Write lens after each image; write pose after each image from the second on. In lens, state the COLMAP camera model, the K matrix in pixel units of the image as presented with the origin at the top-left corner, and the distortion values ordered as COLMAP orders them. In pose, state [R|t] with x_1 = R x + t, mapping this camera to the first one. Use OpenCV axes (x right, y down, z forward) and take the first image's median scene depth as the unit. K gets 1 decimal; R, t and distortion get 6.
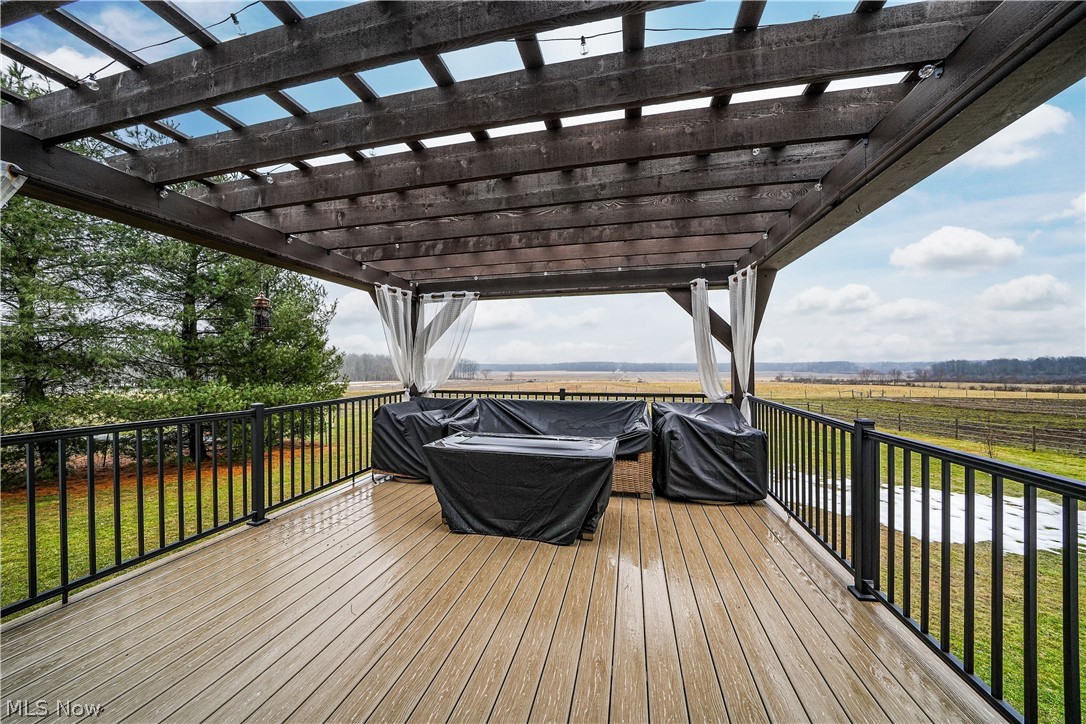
lens RADIAL K [[377.7, 0, 548.1], [0, 377.7, 365.9], [0, 0, 1]] dist [-0.002801, -0.000101]
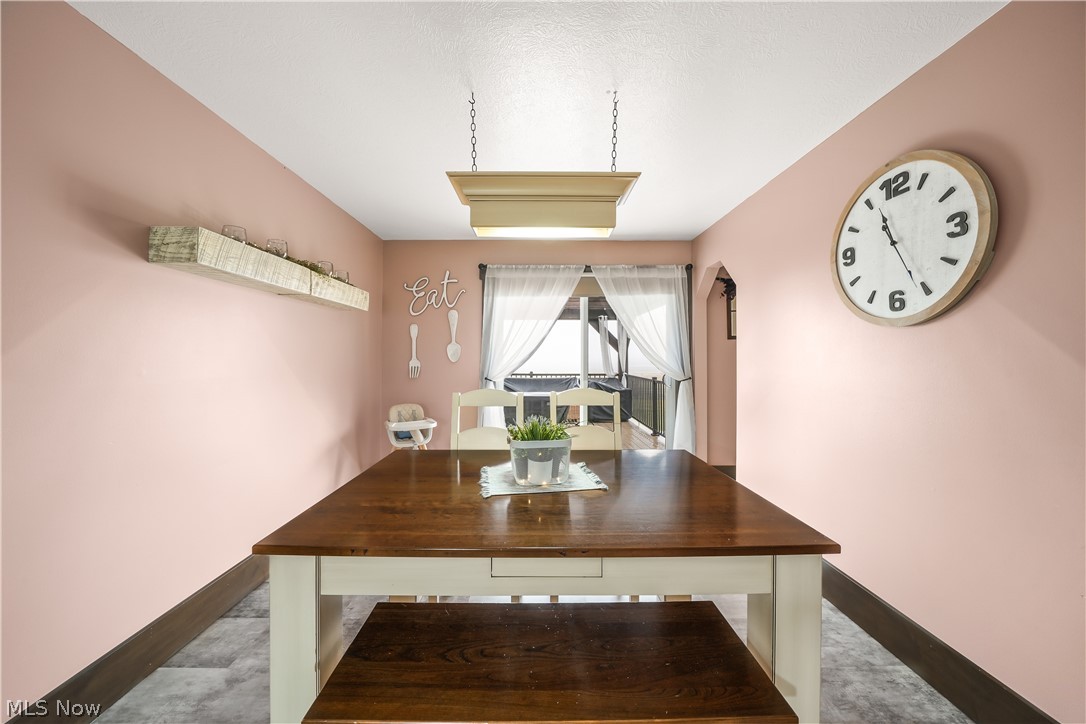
lens RADIAL K [[377.7, 0, 538.5], [0, 377.7, 357.9], [0, 0, 1]] dist [-0.002801, -0.000101]
pose [[0.975291, 0.005788, 0.220848, -0.361625], [-0.006056, 0.999982, 0.000535, -0.006088], [-0.220840, -0.001859, 0.975308, -0.847999]]
